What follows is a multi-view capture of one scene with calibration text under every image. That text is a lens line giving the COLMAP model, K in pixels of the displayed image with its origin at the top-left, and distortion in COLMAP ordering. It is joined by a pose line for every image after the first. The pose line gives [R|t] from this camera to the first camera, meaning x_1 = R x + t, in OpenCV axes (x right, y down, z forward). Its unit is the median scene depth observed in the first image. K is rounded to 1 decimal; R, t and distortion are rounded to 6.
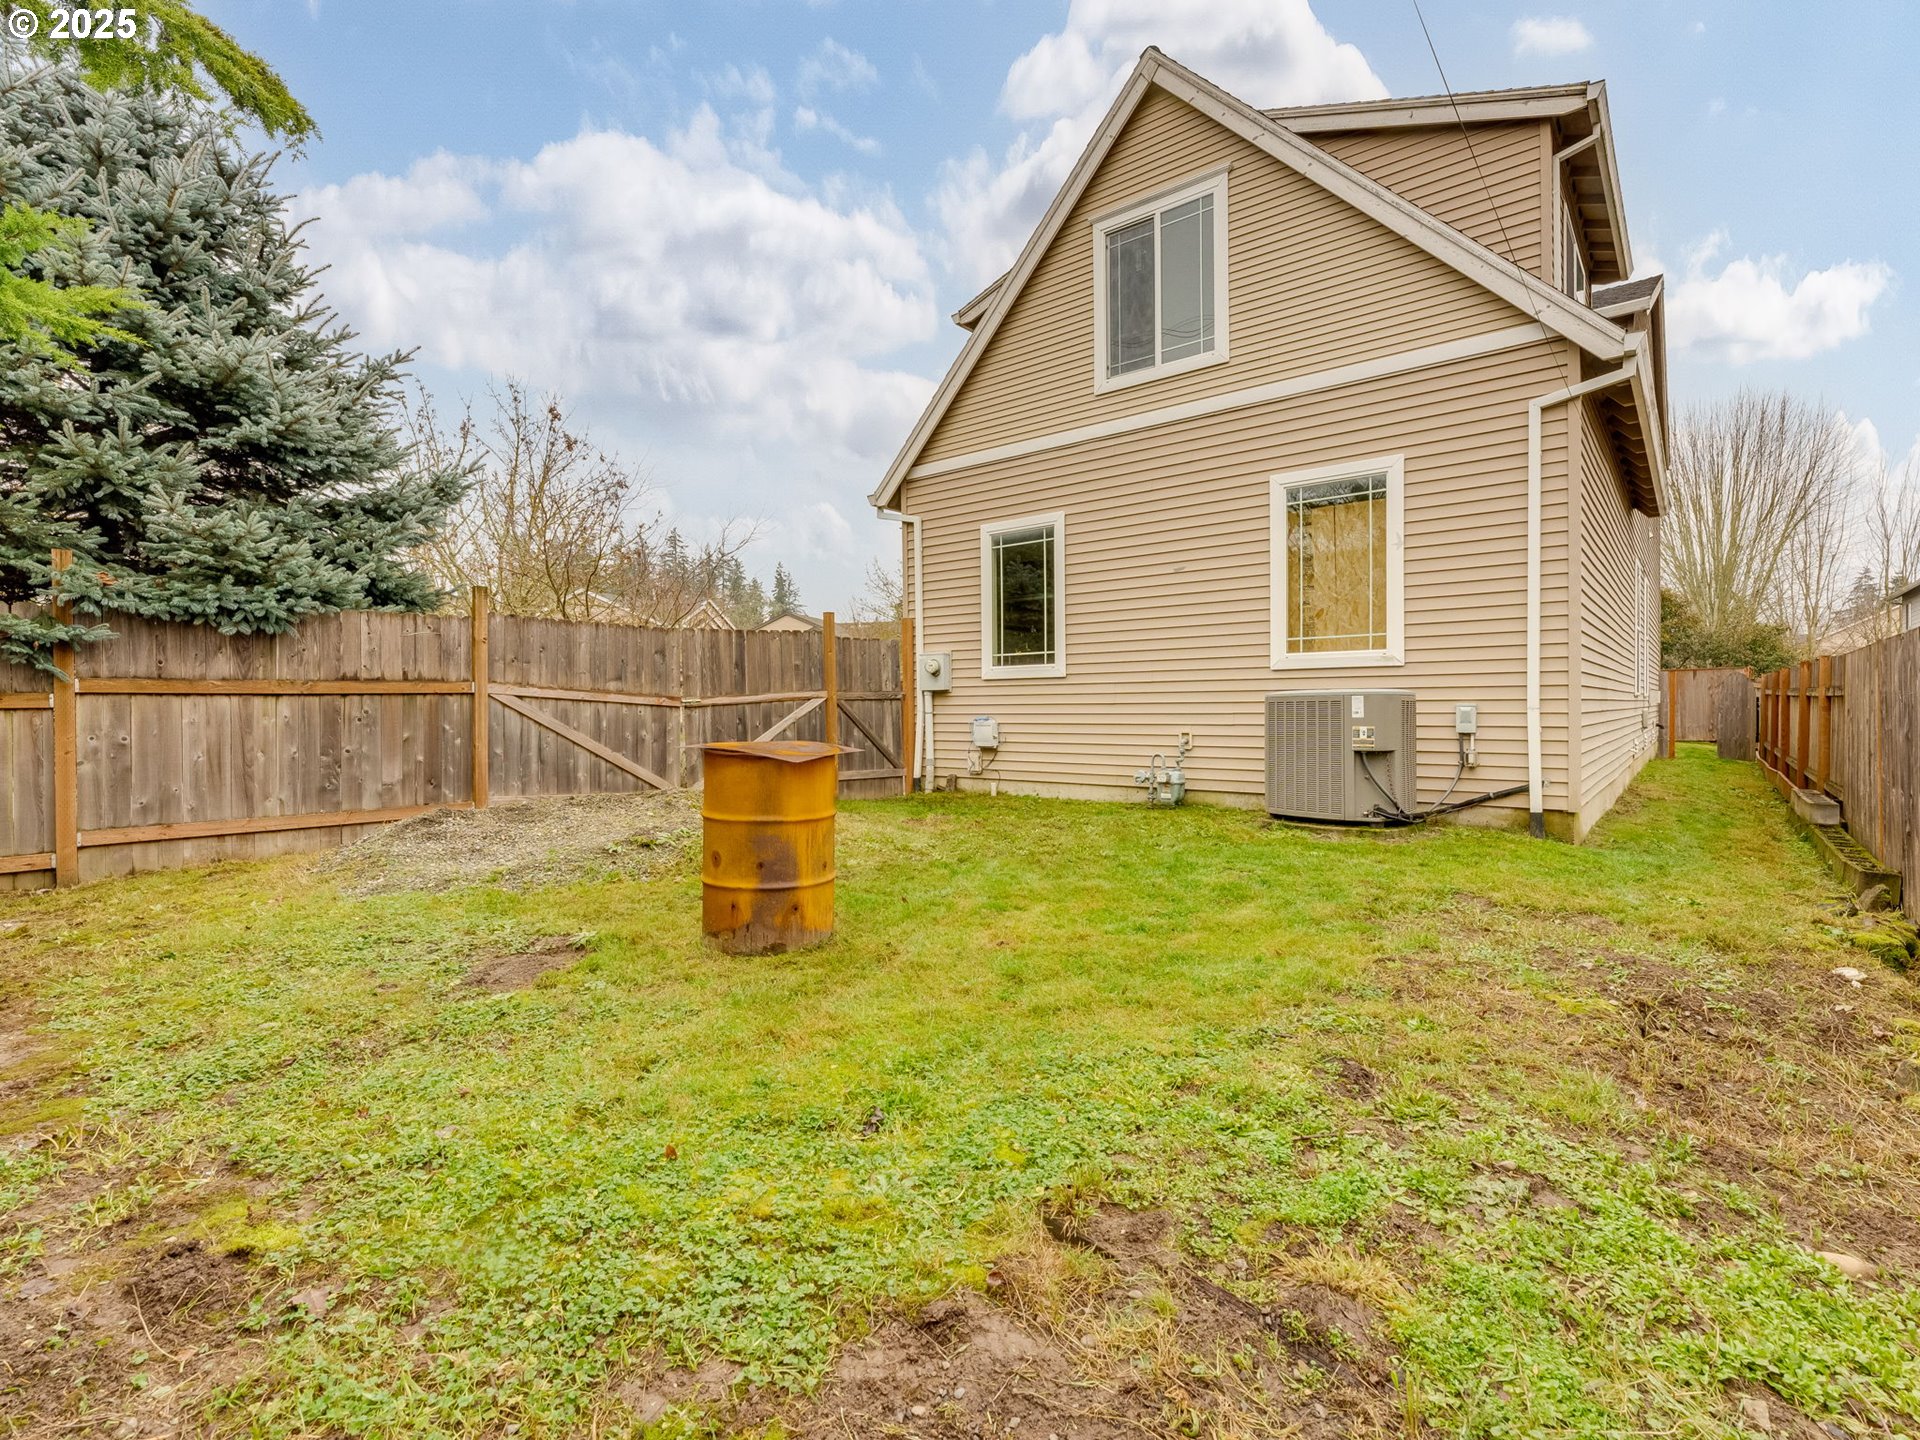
lens RADIAL K [[909.3, 0, 958.3], [0, 909.3, 771.2], [0, 0, 1]] dist [-0.003070, -0.000236]
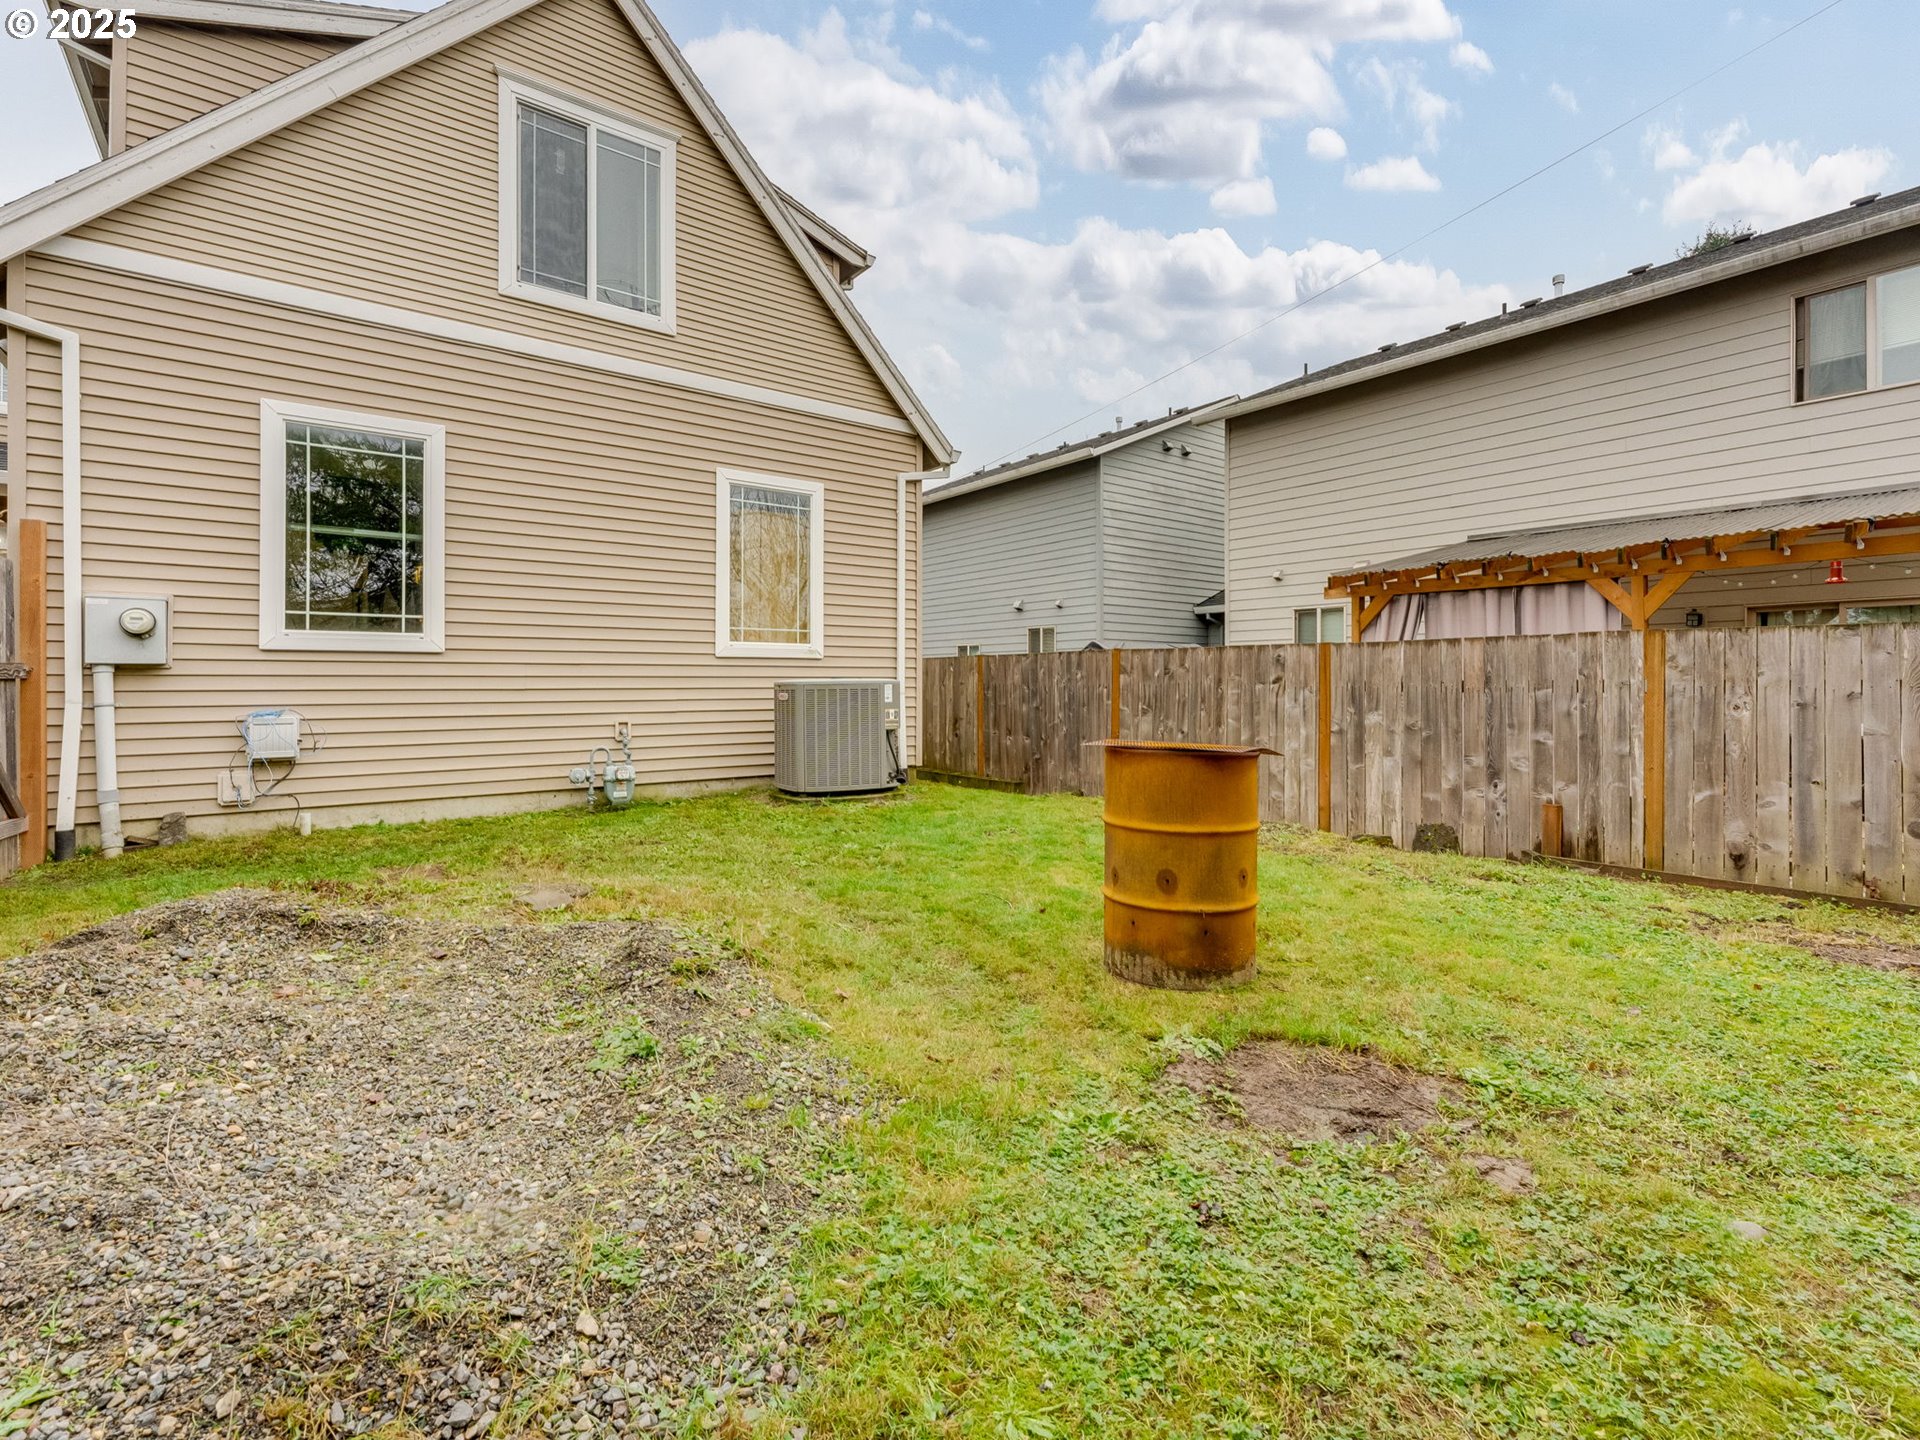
lens RADIAL K [[879.3, 0, 960.0], [0, 879.3, 720.0], [0, 0, 1]] dist [0.000982, 0.000101]
pose [[0.229213, -0.035129, 0.972742, -0.486281], [0.066800, 0.997560, 0.020284, -0.037278], [-0.971081, 0.060330, 0.231000, 0.449515]]
